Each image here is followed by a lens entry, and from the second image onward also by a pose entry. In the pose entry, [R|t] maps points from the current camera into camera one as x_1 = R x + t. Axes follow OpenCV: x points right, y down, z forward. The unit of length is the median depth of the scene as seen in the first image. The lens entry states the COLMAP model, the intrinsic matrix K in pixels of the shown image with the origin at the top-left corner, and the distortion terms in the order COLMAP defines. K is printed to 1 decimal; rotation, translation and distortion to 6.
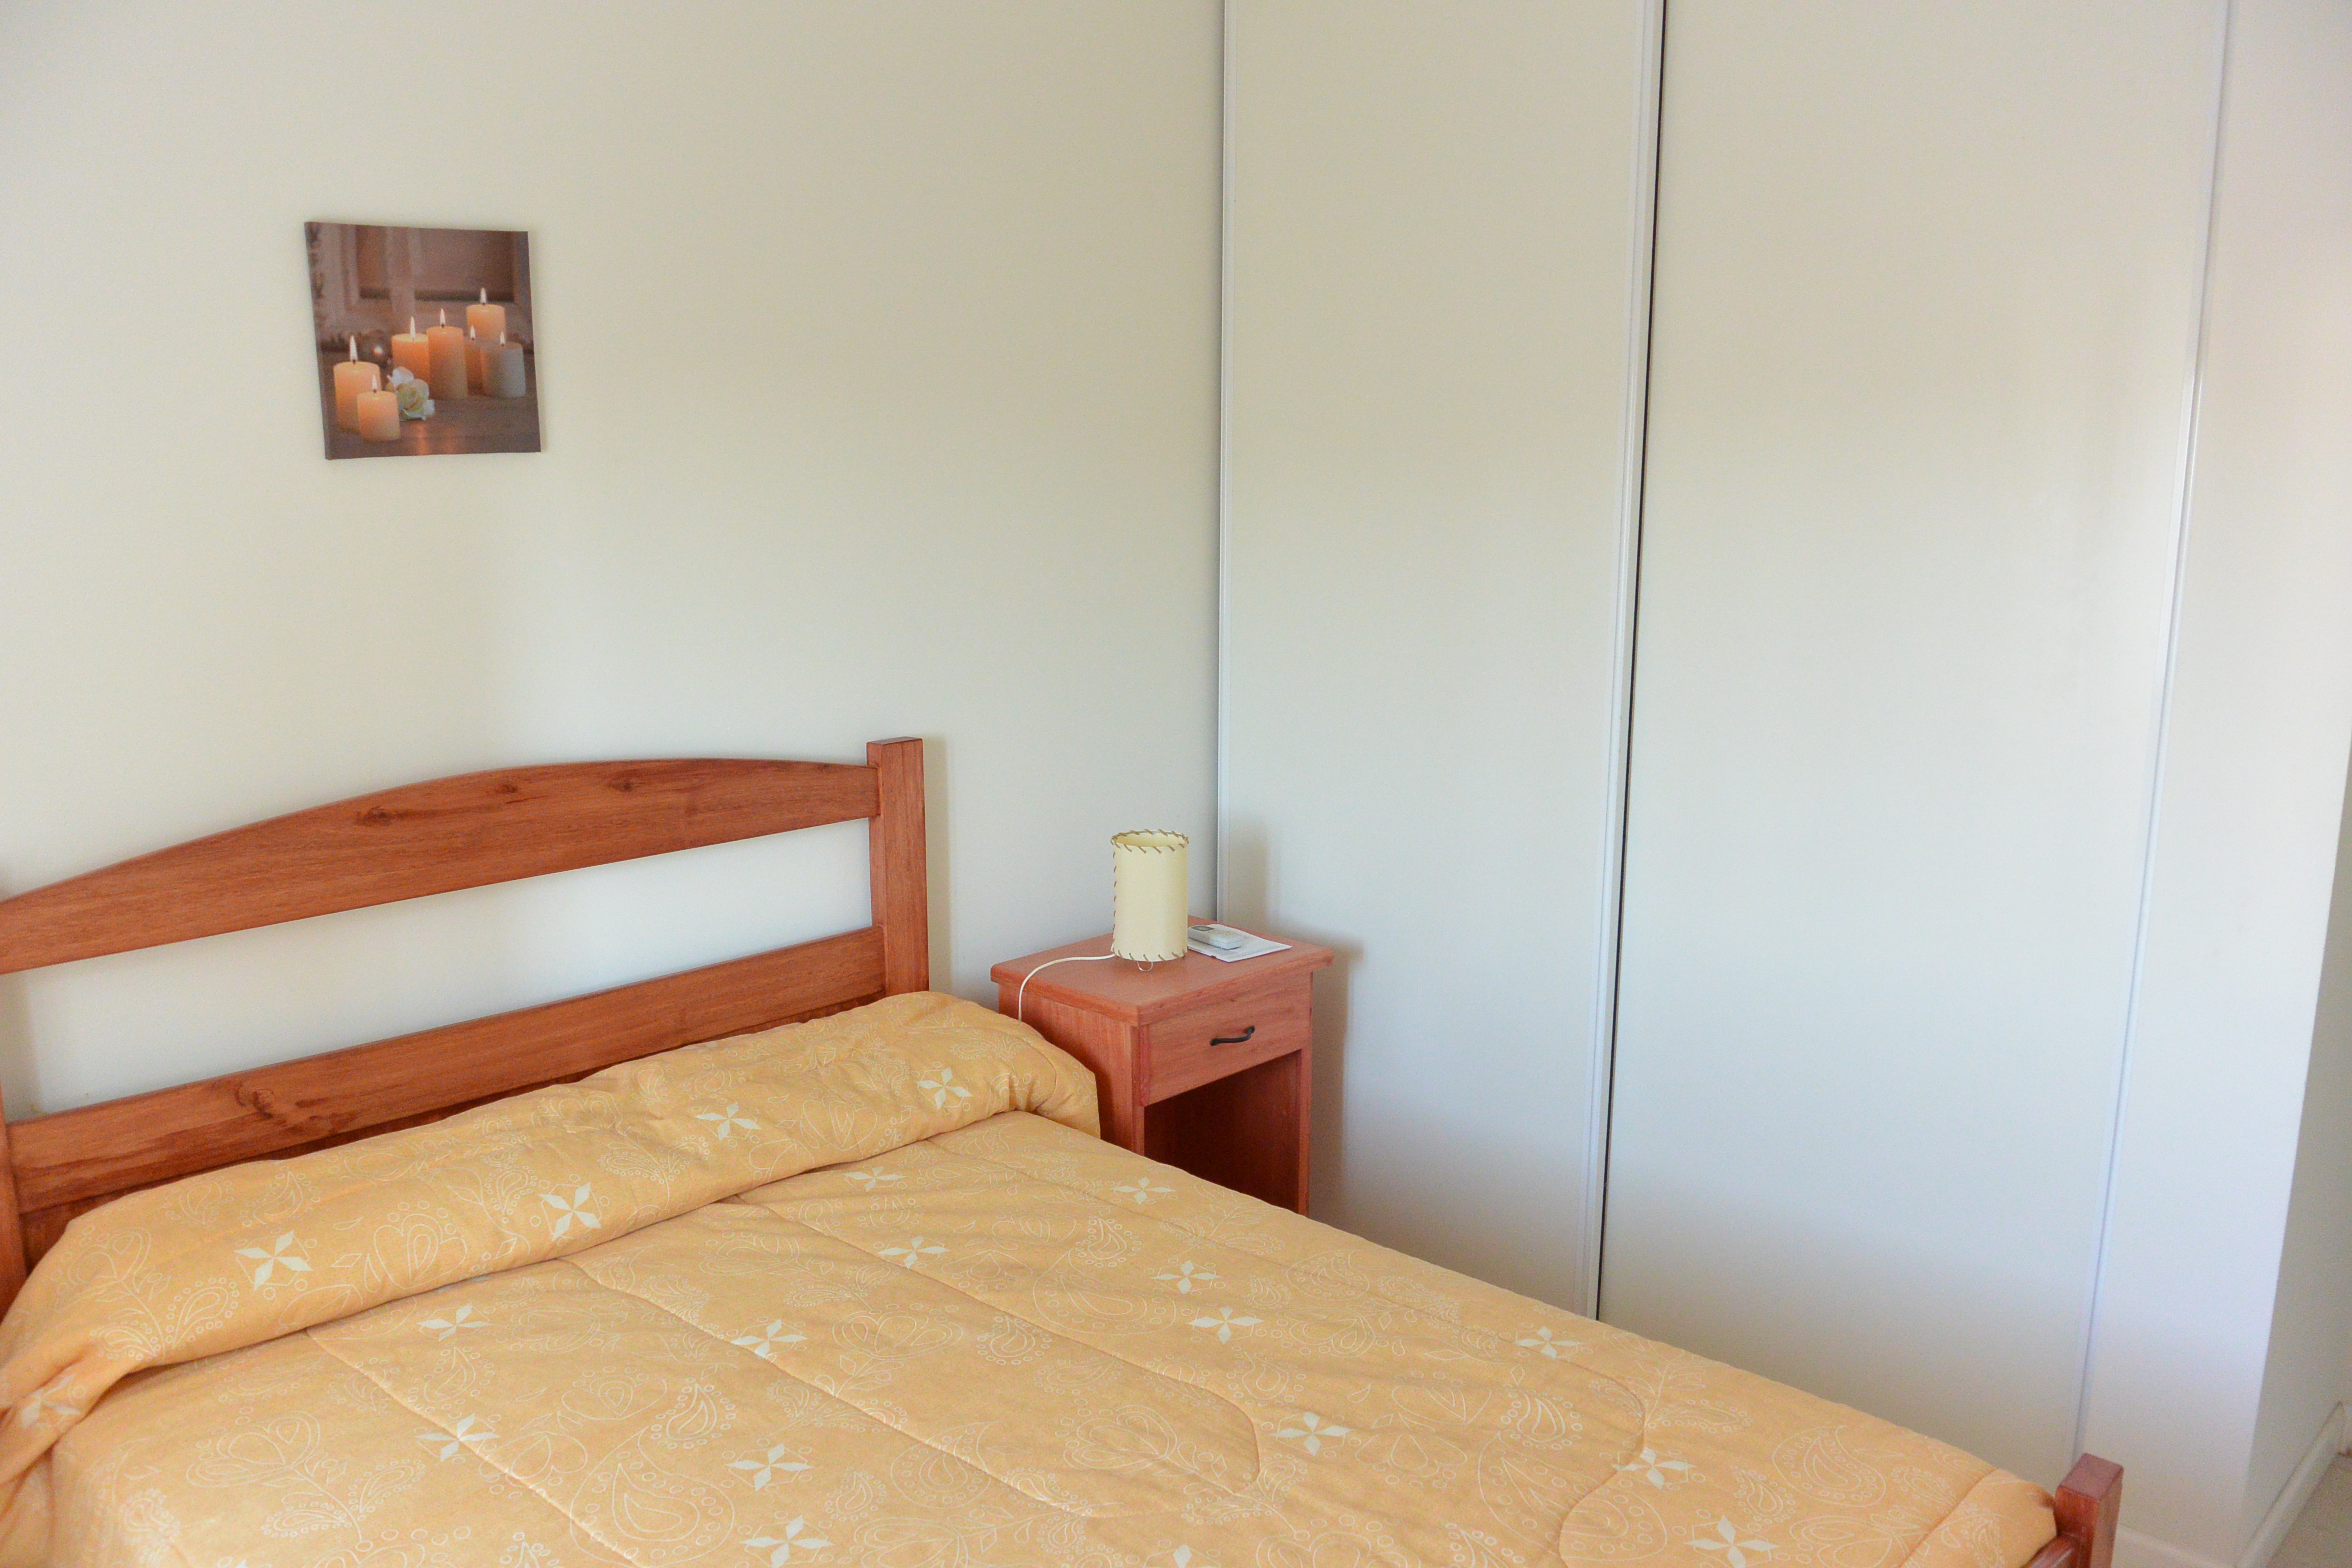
lens RADIAL K [[1825.3, 0, 1180.7], [0, 1825.3, 786.6], [0, 0, 1]] dist [-0.078895, 0.008860]
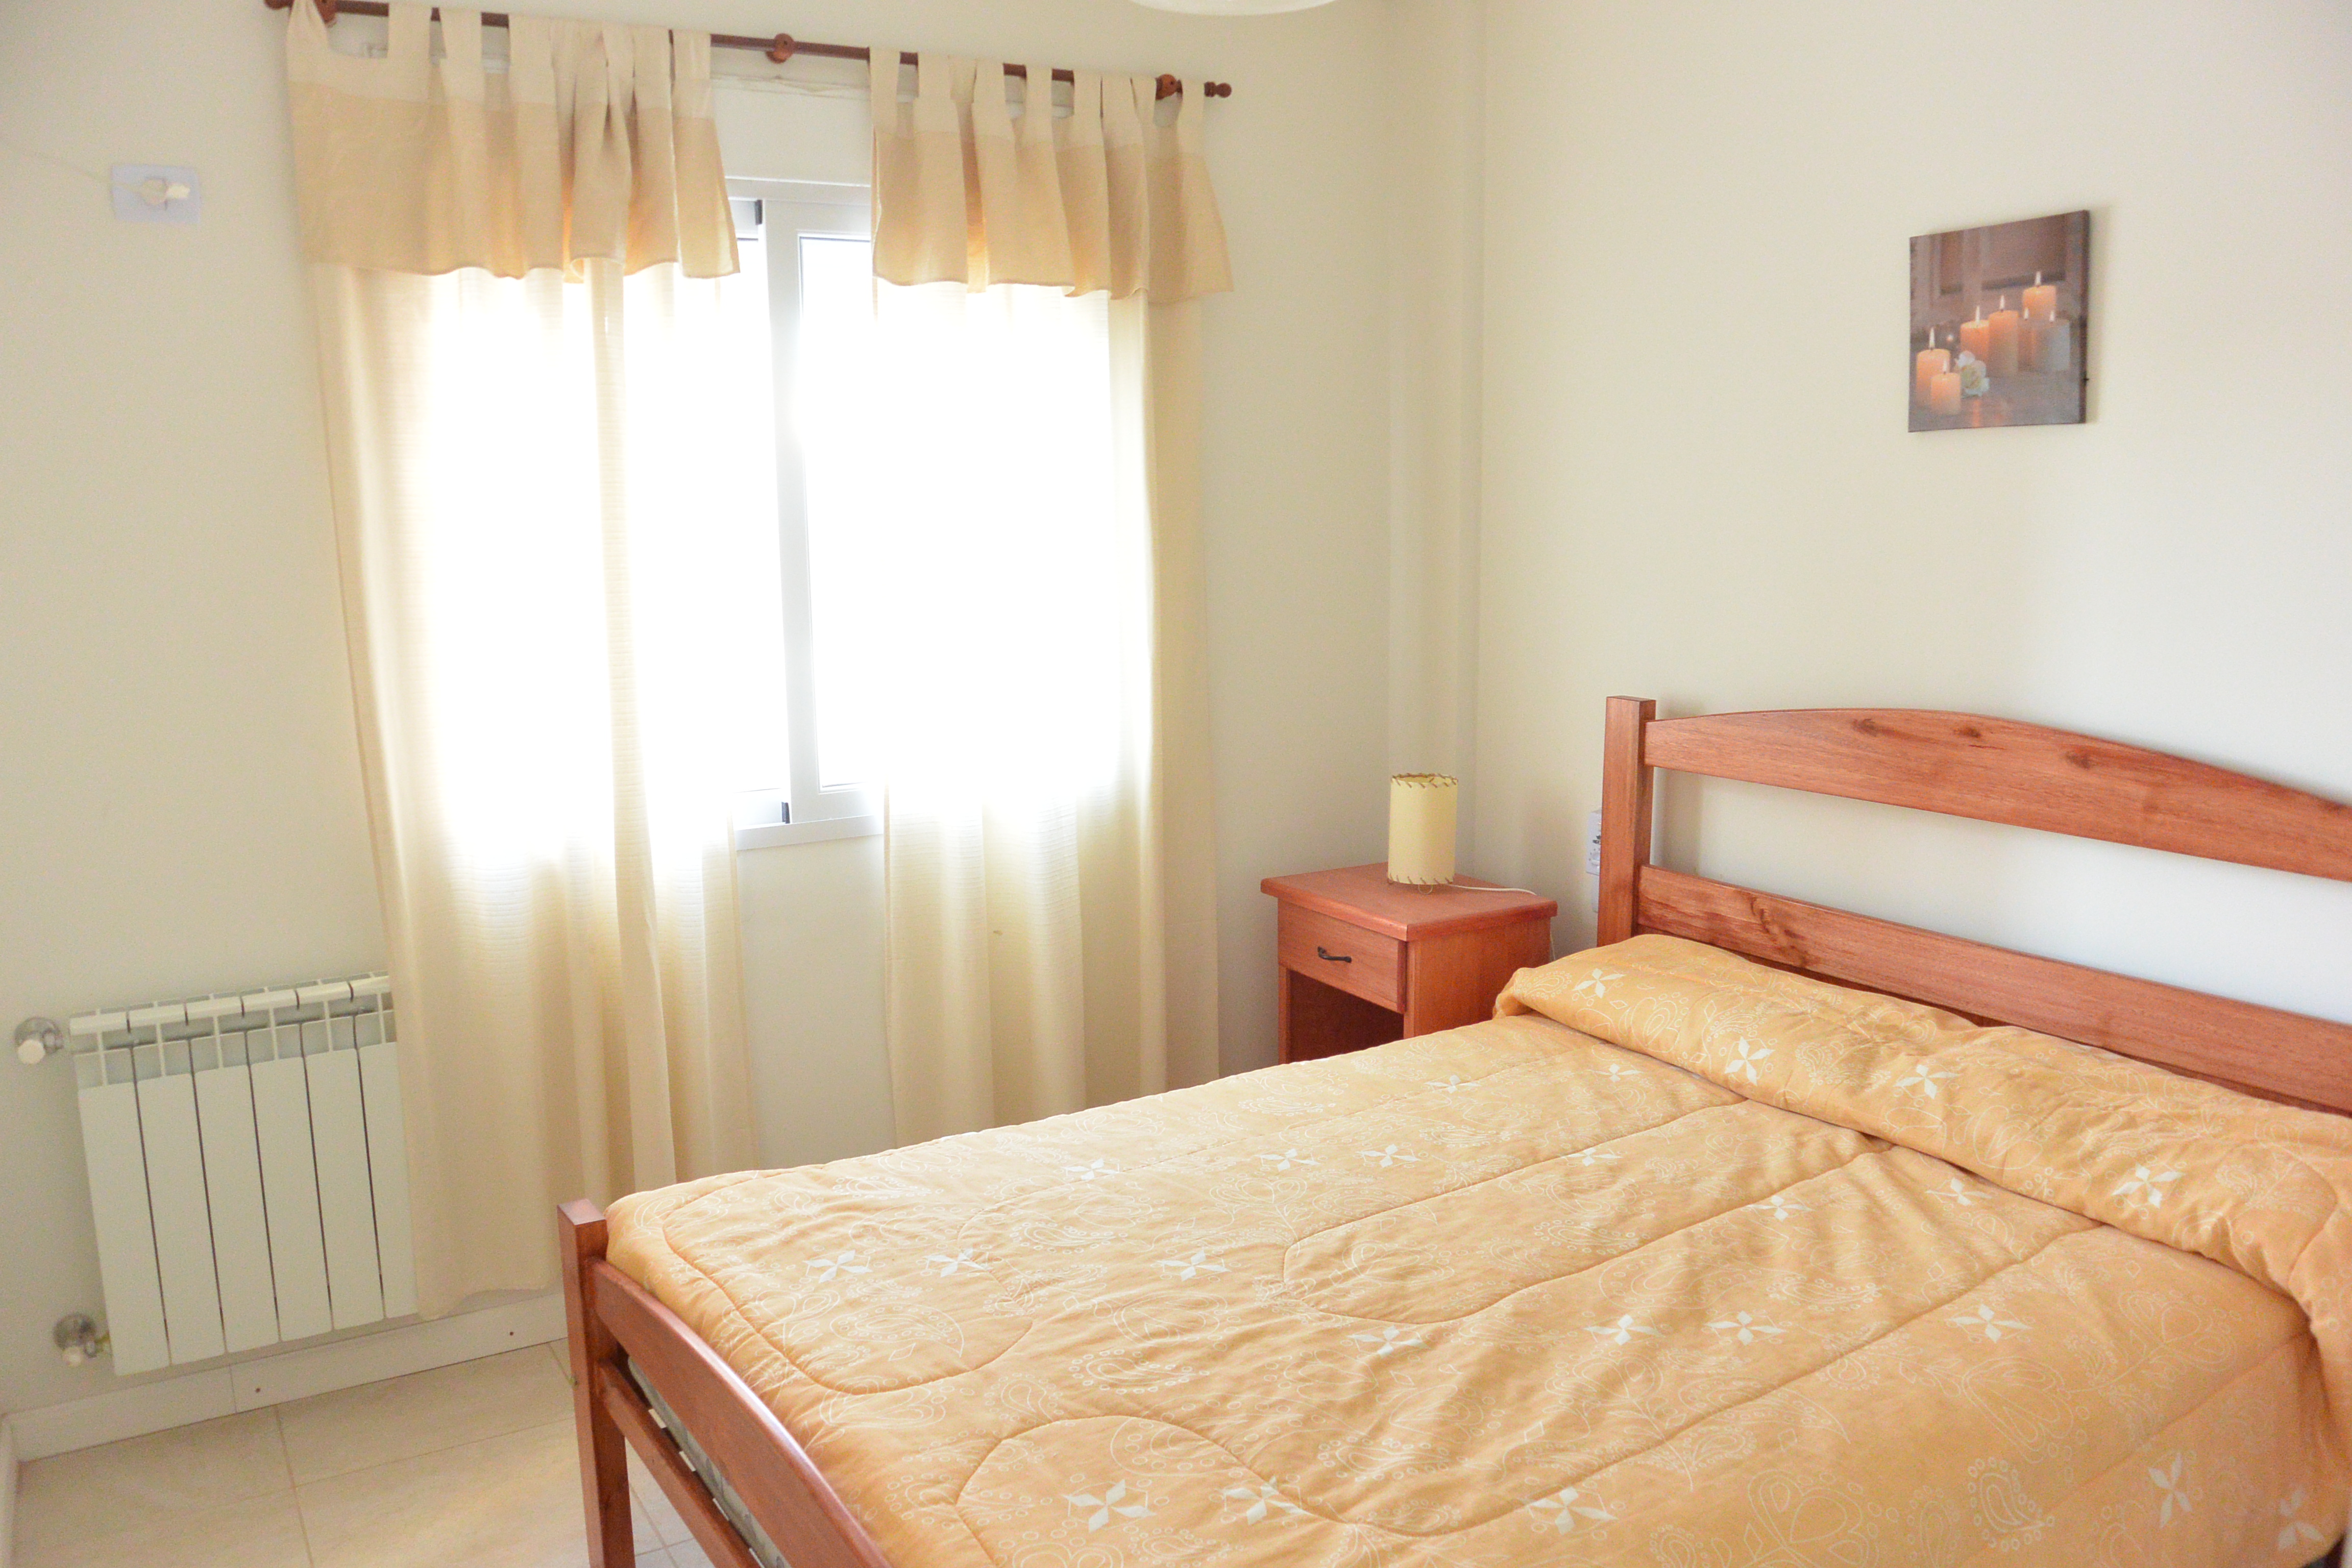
lens RADIAL K [[1825.3, 0, 1180.8], [0, 1825.3, 783.8], [0, 0, 1]] dist [-0.078895, 0.008860]
pose [[-0.240880, 0.159456, -0.957367, 0.826508], [-0.170121, 0.964203, 0.203398, -0.114176], [0.955529, 0.211862, -0.205131, 0.811717]]
